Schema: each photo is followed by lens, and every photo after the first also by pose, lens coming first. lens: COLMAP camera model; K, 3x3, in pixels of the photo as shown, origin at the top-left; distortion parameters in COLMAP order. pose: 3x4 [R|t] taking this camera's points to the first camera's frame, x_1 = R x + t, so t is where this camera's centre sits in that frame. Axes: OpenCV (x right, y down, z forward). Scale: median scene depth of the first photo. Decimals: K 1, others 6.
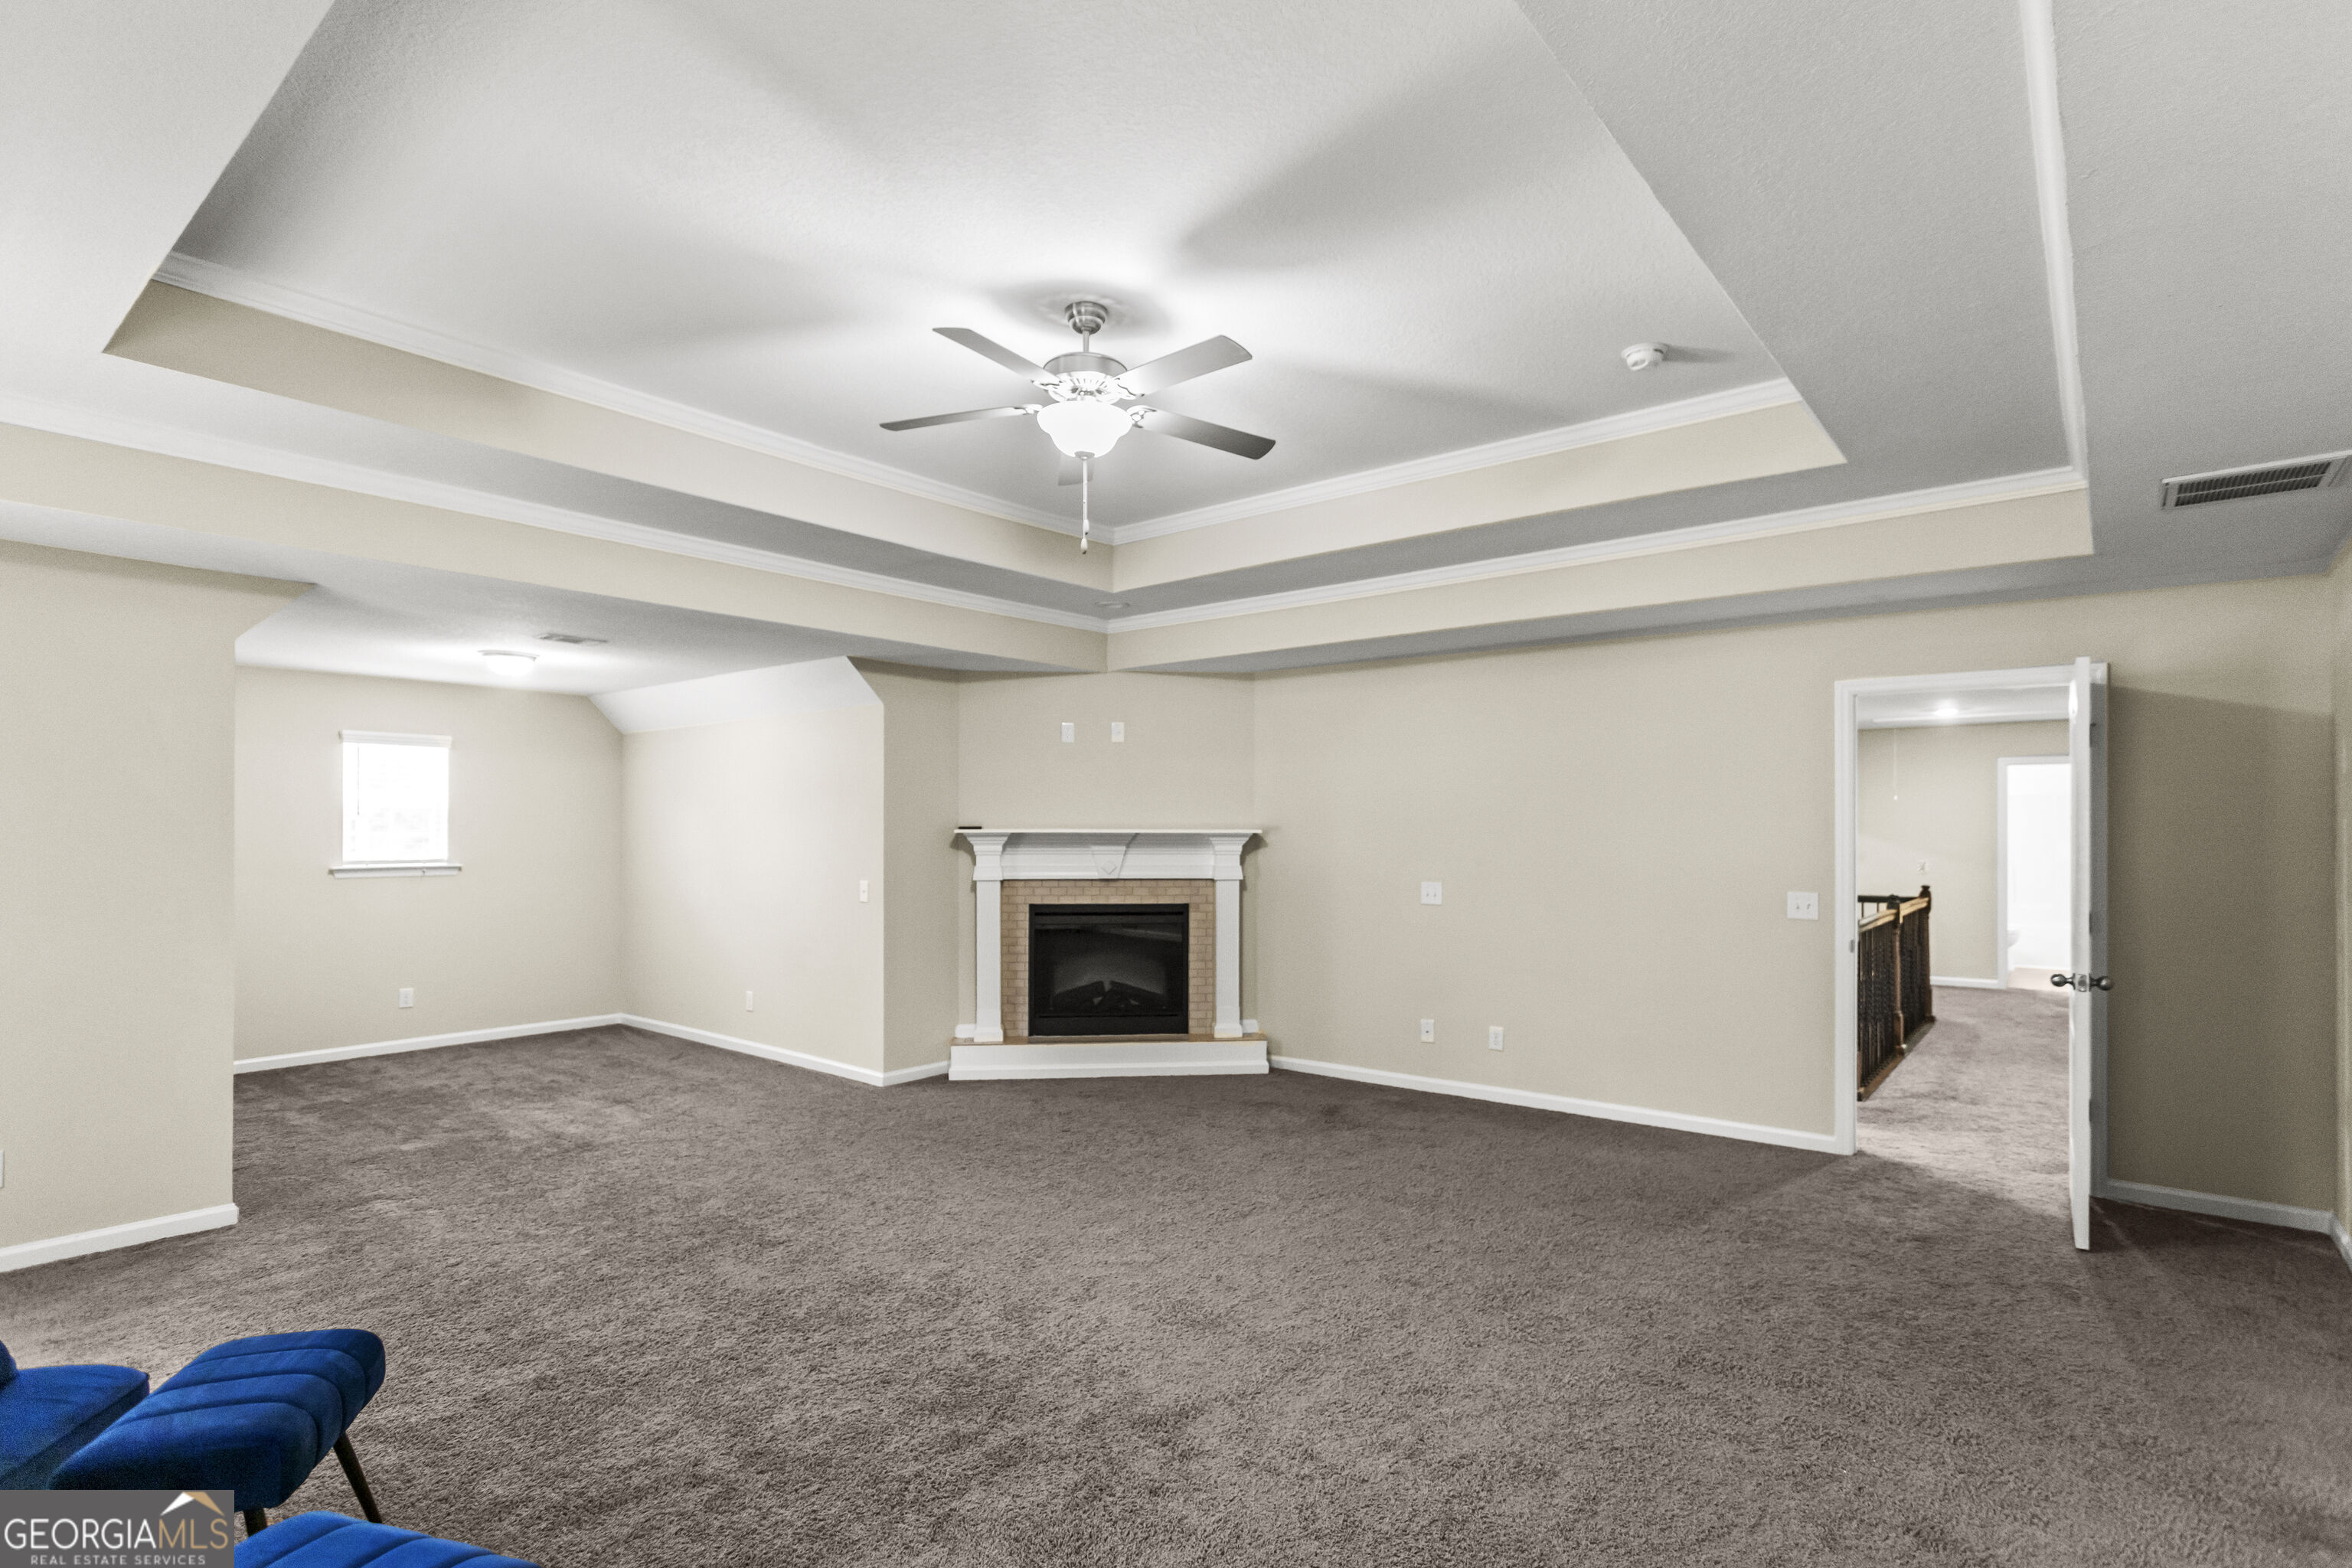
lens RADIAL K [[1144.1, 0, 1175.9], [0, 1144.1, 826.4], [0, 0, 1]] dist [0.000011, 0.000007]
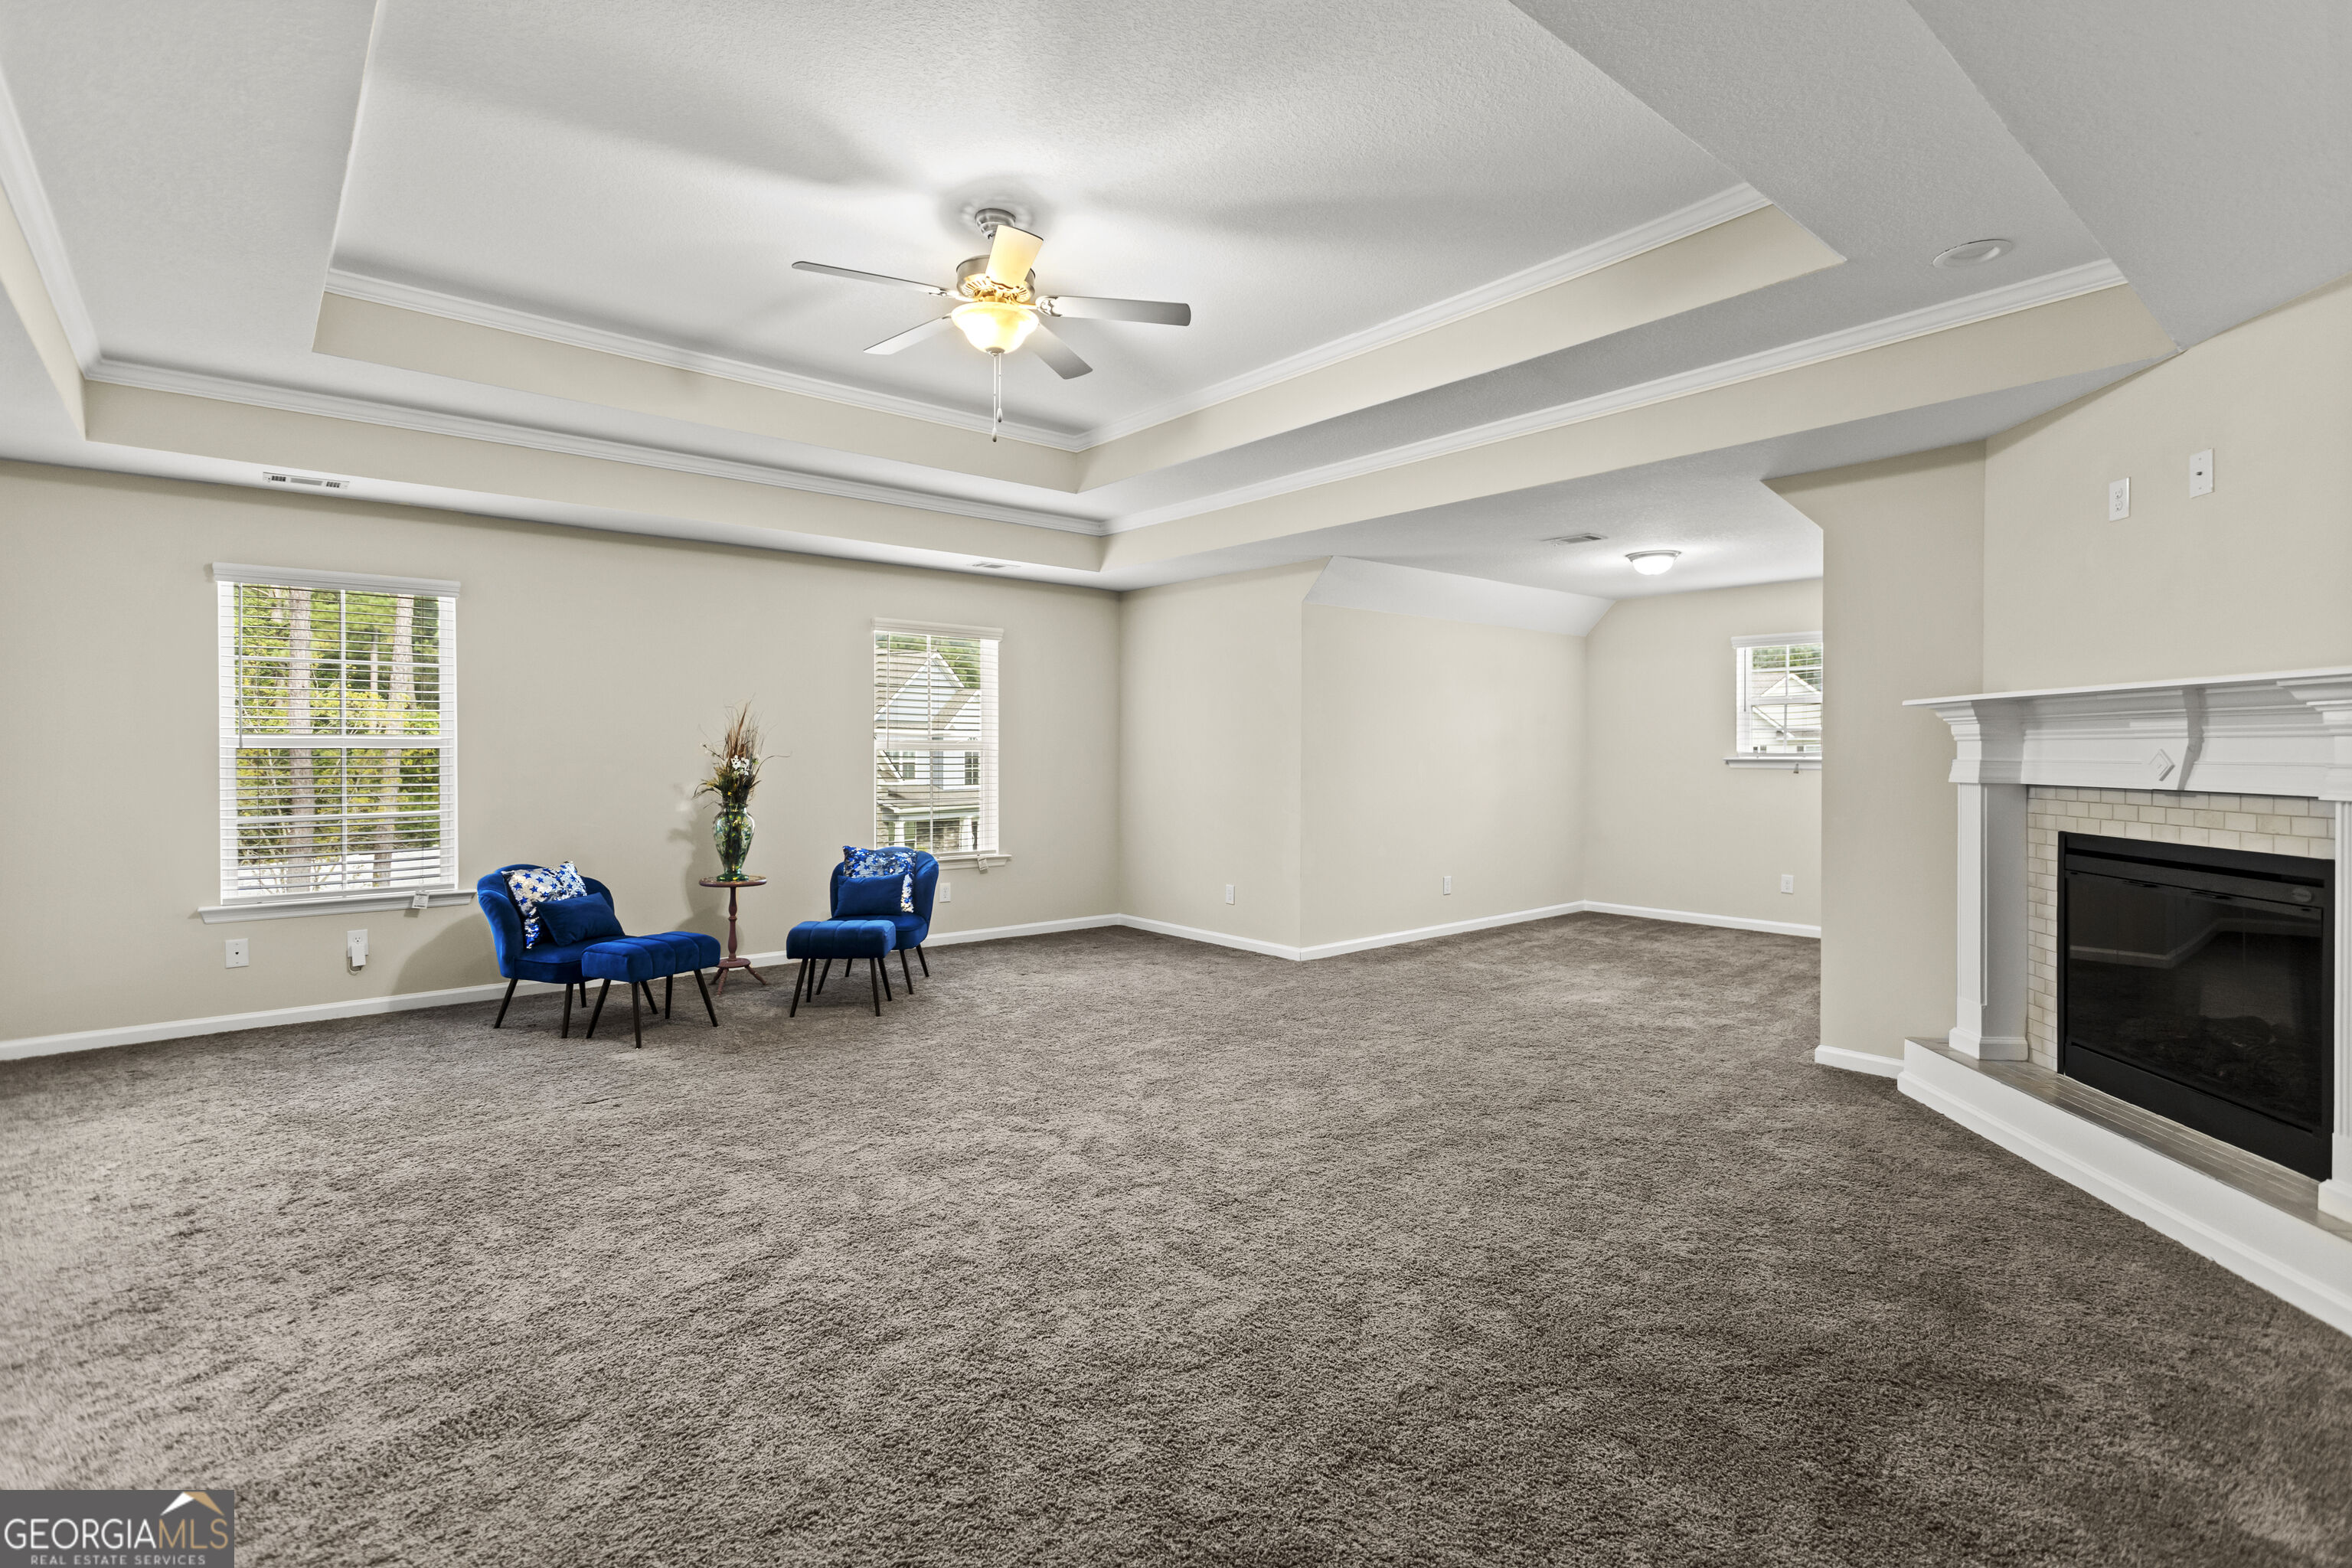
lens RADIAL K [[1124.4, 0, 1176.0], [0, 1124.4, 752.0], [0, 0, 1]] dist [-0.000184, -0.000060]
pose [[-0.180082, 0.001332, -0.983651, 0.483964], [0.002804, 0.999996, 0.000841, 0.029056], [0.983648, -0.002607, -0.180085, 0.698902]]
